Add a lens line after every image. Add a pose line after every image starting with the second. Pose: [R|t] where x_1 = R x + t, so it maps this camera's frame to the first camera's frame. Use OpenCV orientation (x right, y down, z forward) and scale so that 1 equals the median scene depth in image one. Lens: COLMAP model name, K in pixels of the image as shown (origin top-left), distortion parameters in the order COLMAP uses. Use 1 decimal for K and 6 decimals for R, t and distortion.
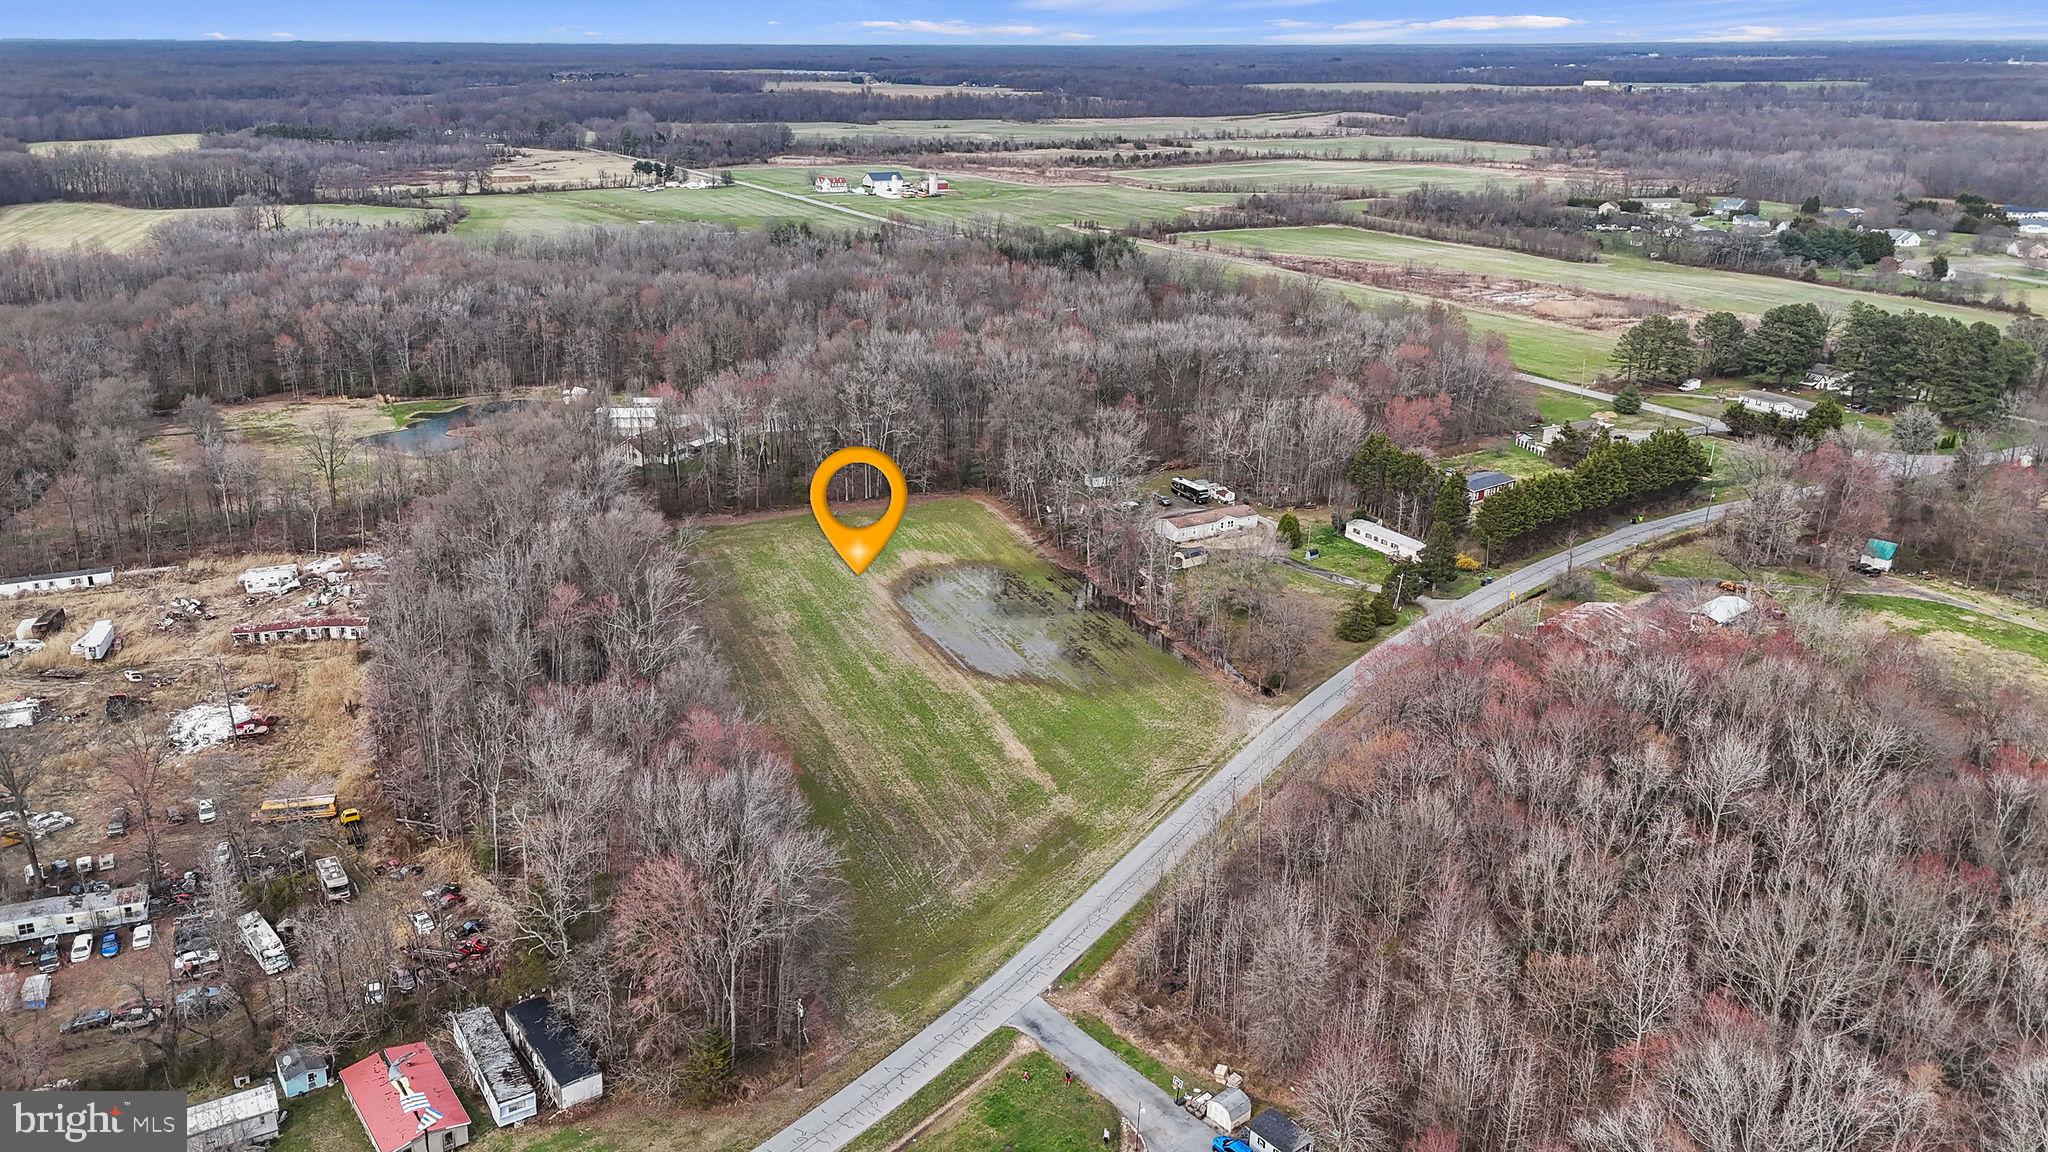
lens RADIAL K [[1580.4, 0, 1008.2], [0, 1580.4, 575.2], [0, 0, 1]] dist [0.085580, -0.090121]
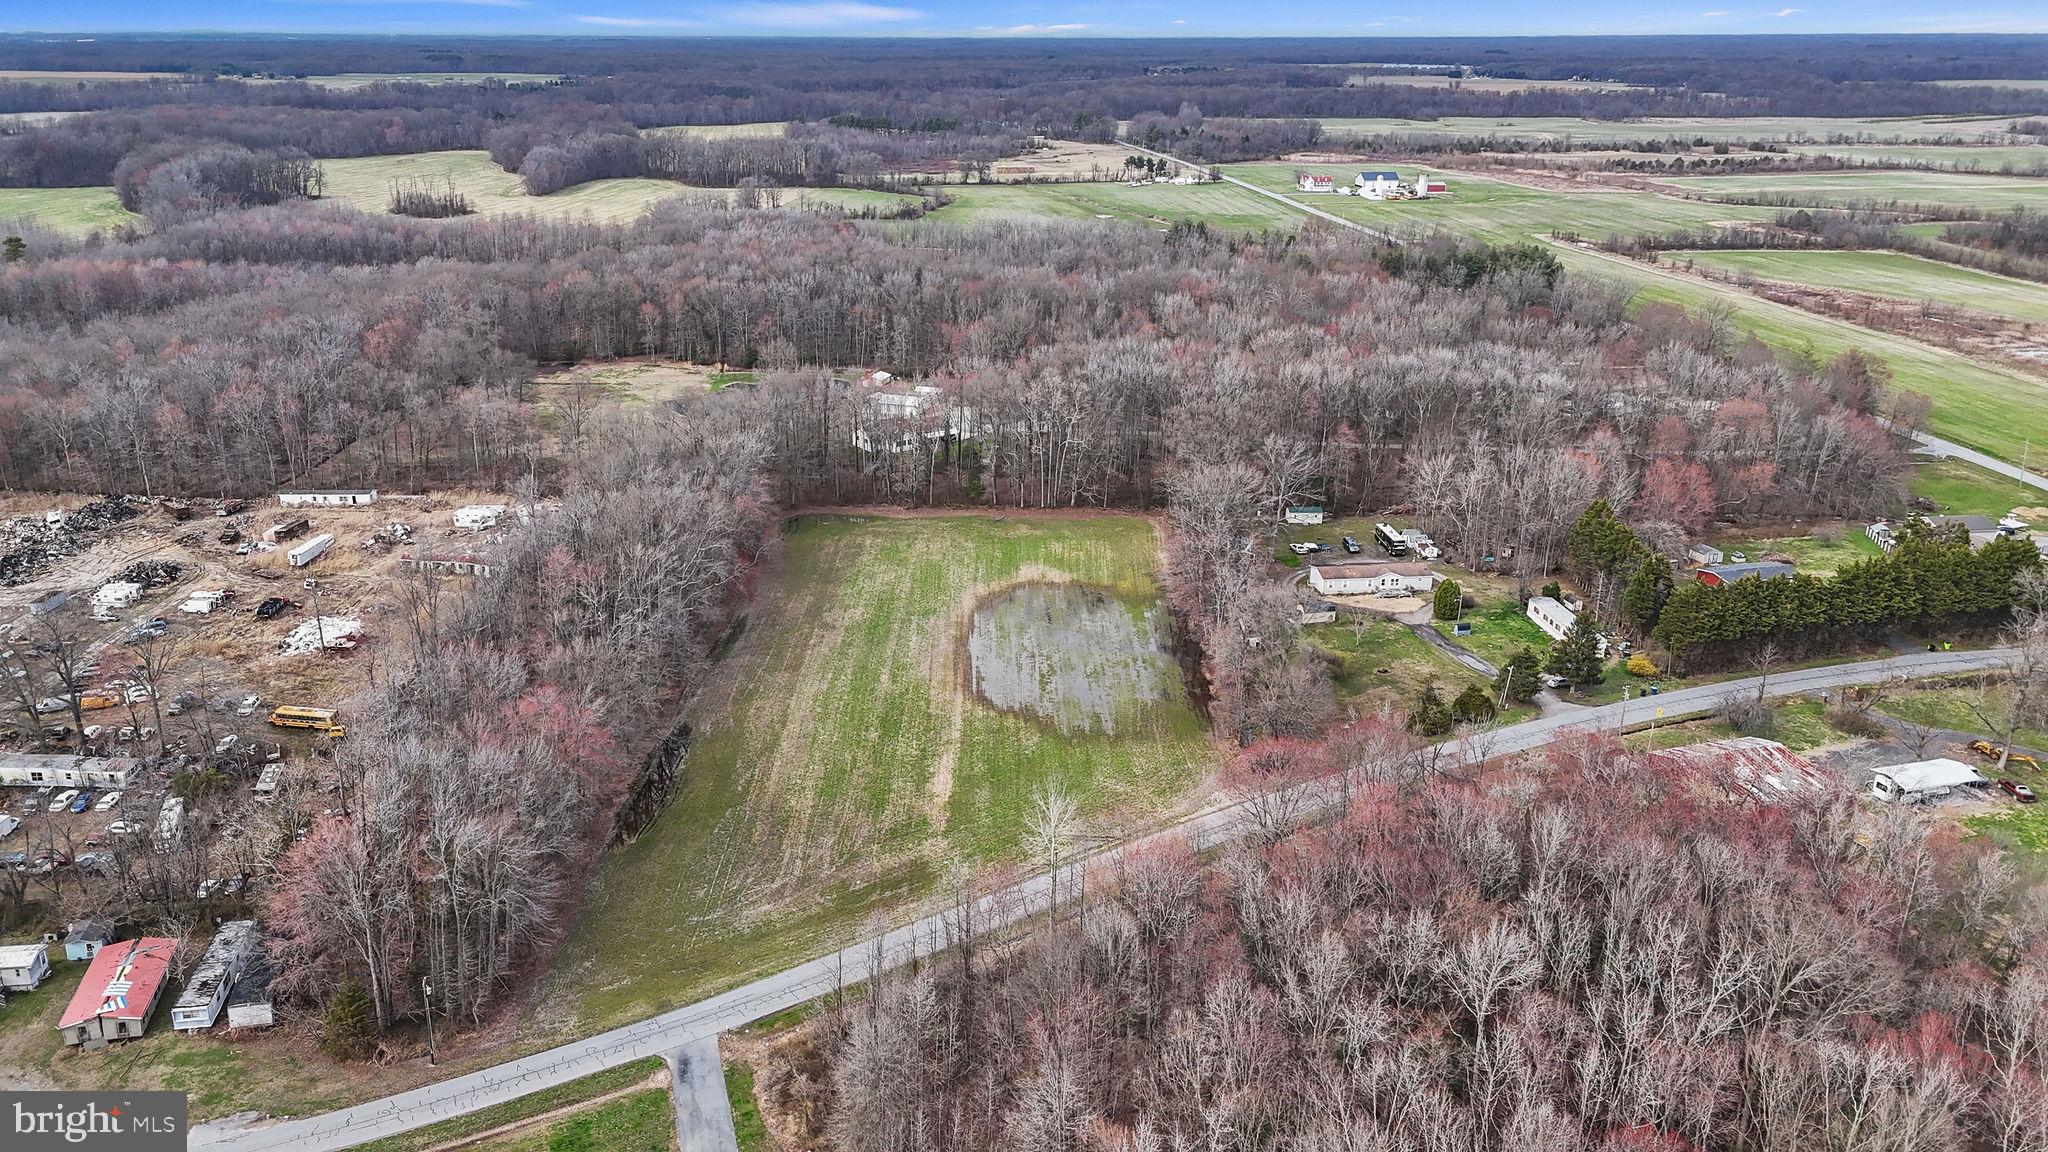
lens RADIAL K [[1580.4, 0, 1008.2], [0, 1580.4, 575.2], [0, 0, 1]] dist [0.085580, -0.090121]
pose [[0.913106, 0.131816, -0.385826, 0.126351], [-0.130226, 0.991019, 0.030381, -0.015458], [0.386365, 0.022504, 0.922071, 0.041927]]
